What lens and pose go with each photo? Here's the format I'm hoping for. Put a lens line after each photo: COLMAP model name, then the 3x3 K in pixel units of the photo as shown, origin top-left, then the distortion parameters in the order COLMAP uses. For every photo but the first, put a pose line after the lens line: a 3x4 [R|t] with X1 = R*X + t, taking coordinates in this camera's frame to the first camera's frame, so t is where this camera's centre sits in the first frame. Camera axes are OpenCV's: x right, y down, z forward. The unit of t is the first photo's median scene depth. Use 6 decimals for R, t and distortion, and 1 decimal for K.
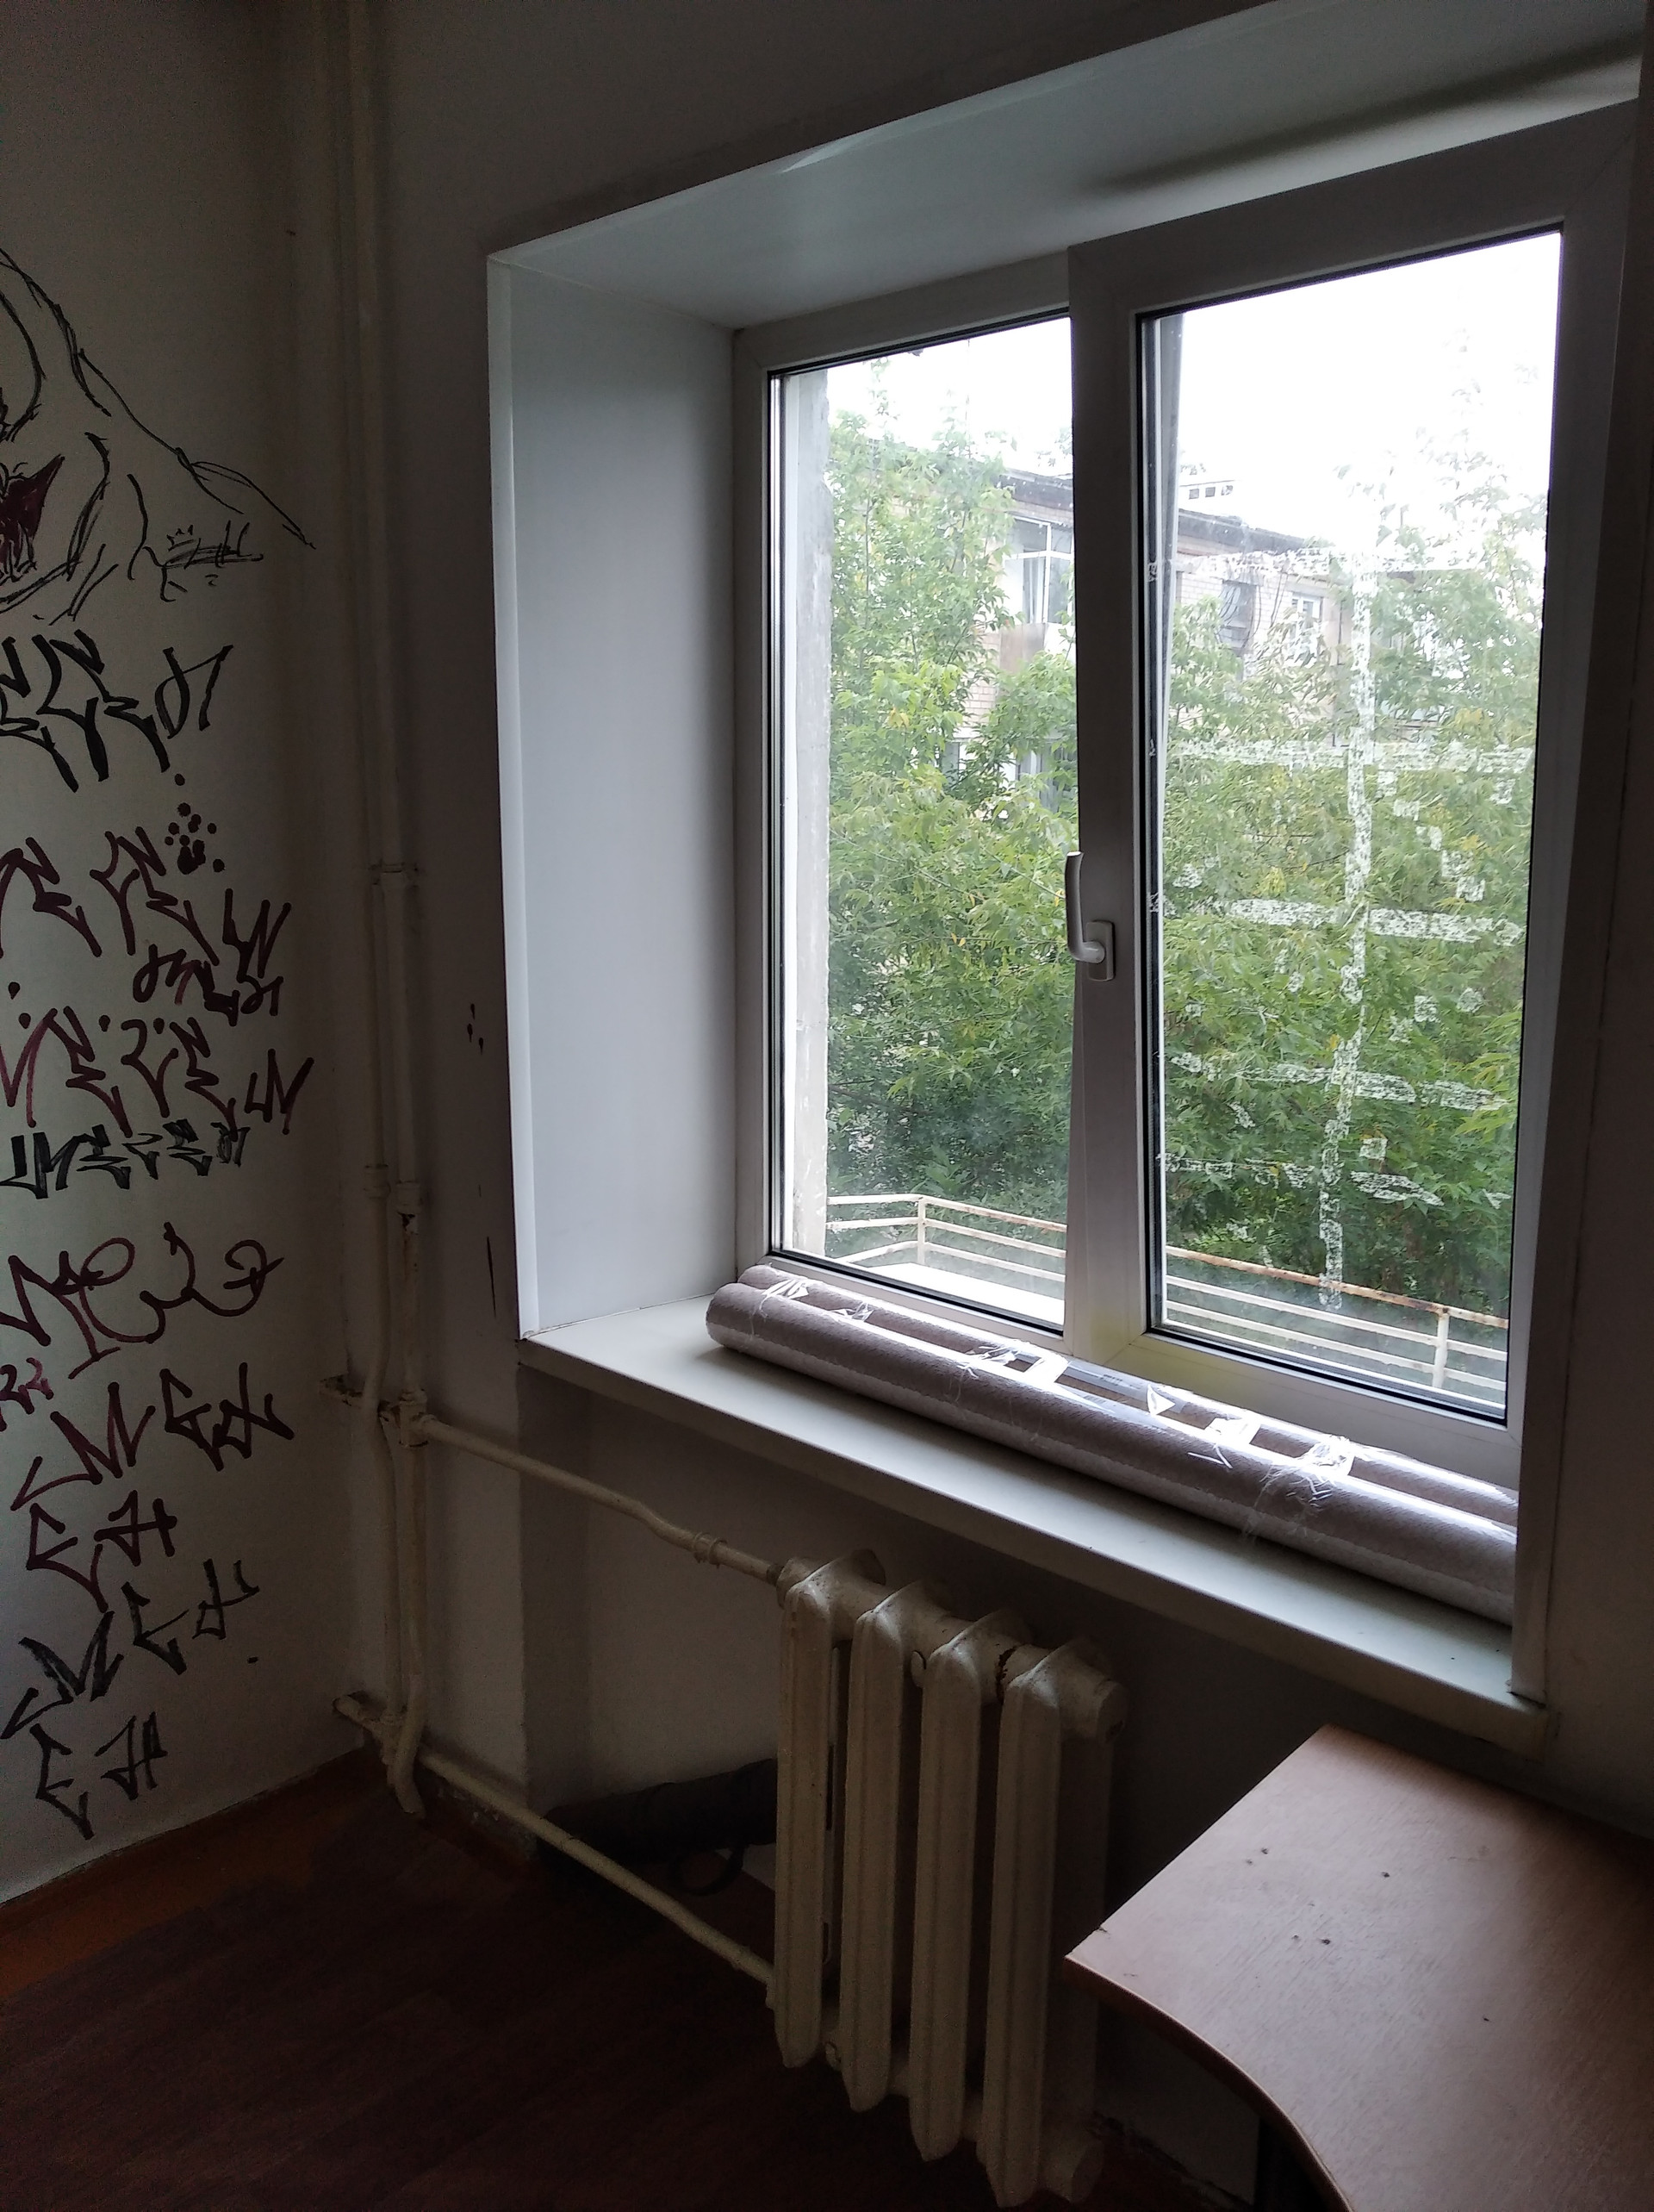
lens RADIAL K [[1661.1, 0, 826.9], [0, 1661.1, 1114.2], [0, 0, 1]] dist [0.090849, -0.179837]
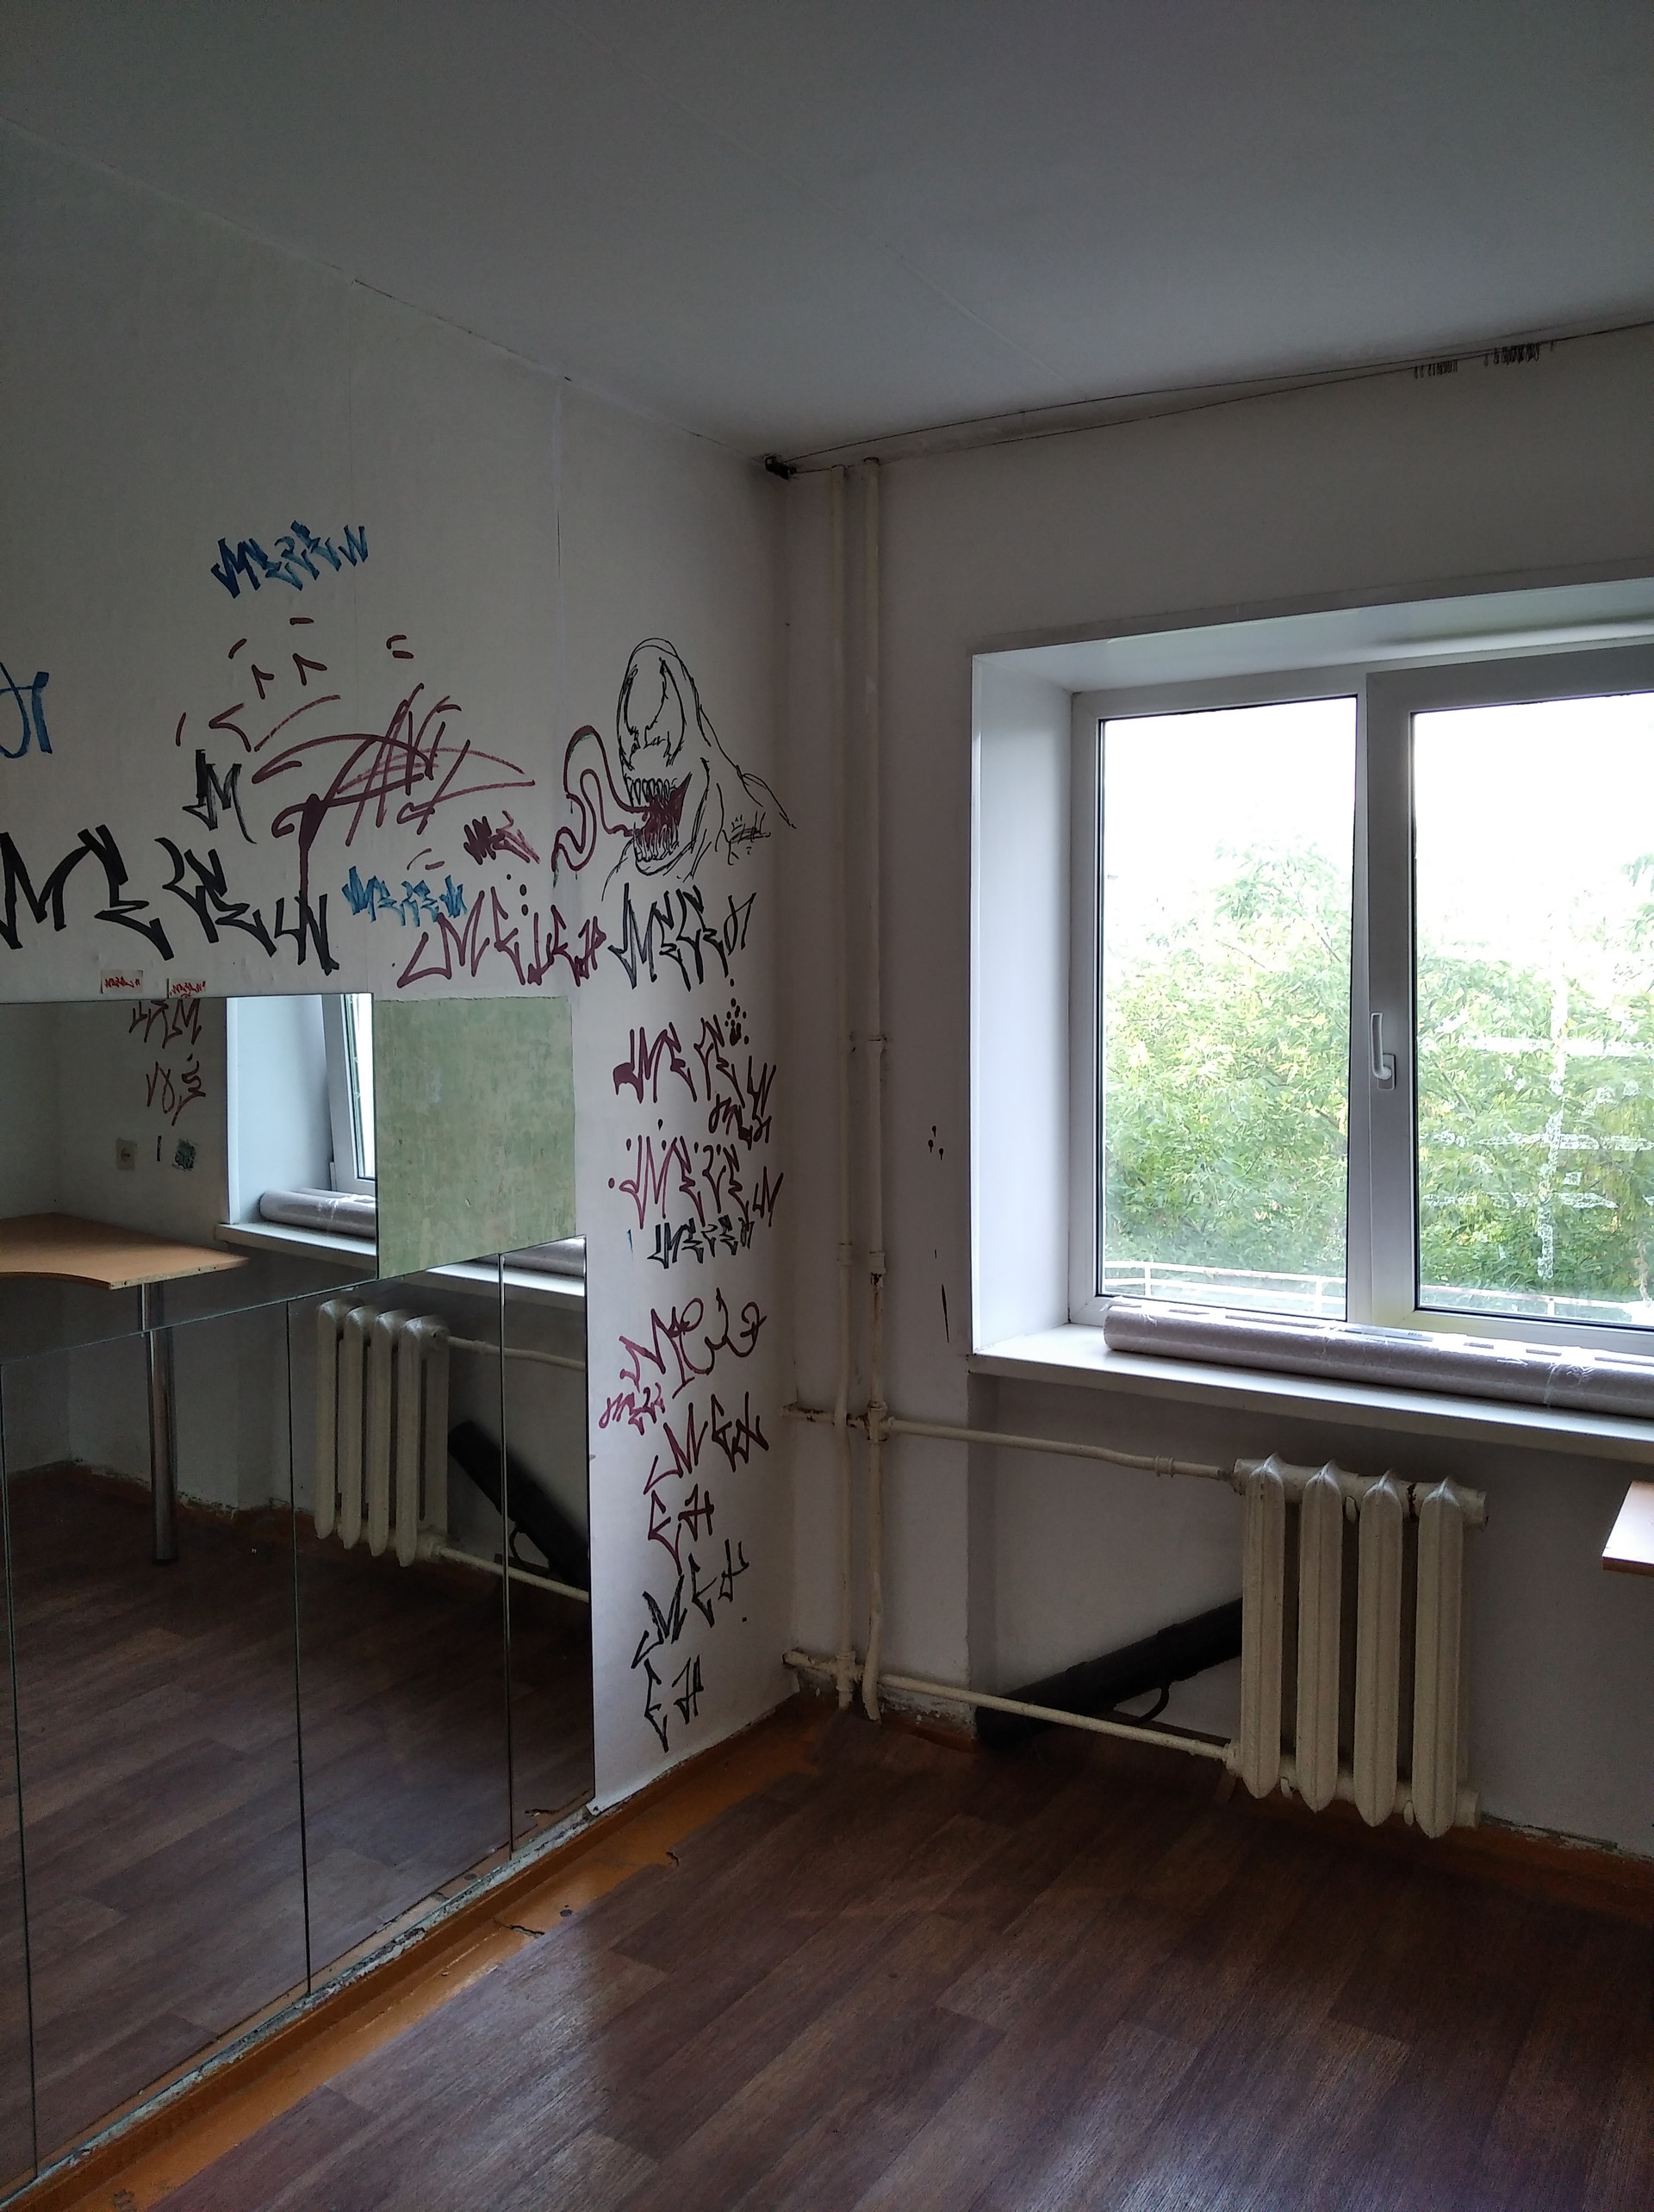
lens RADIAL K [[1661.1, 0, 826.9], [0, 1661.1, 1114.2], [0, 0, 1]] dist [0.090849, -0.179837]
pose [[0.981165, -0.030963, 0.190672, -0.580125], [0.052933, 0.992384, -0.111233, 0.081916], [-0.185775, 0.119231, 0.975332, -0.422927]]
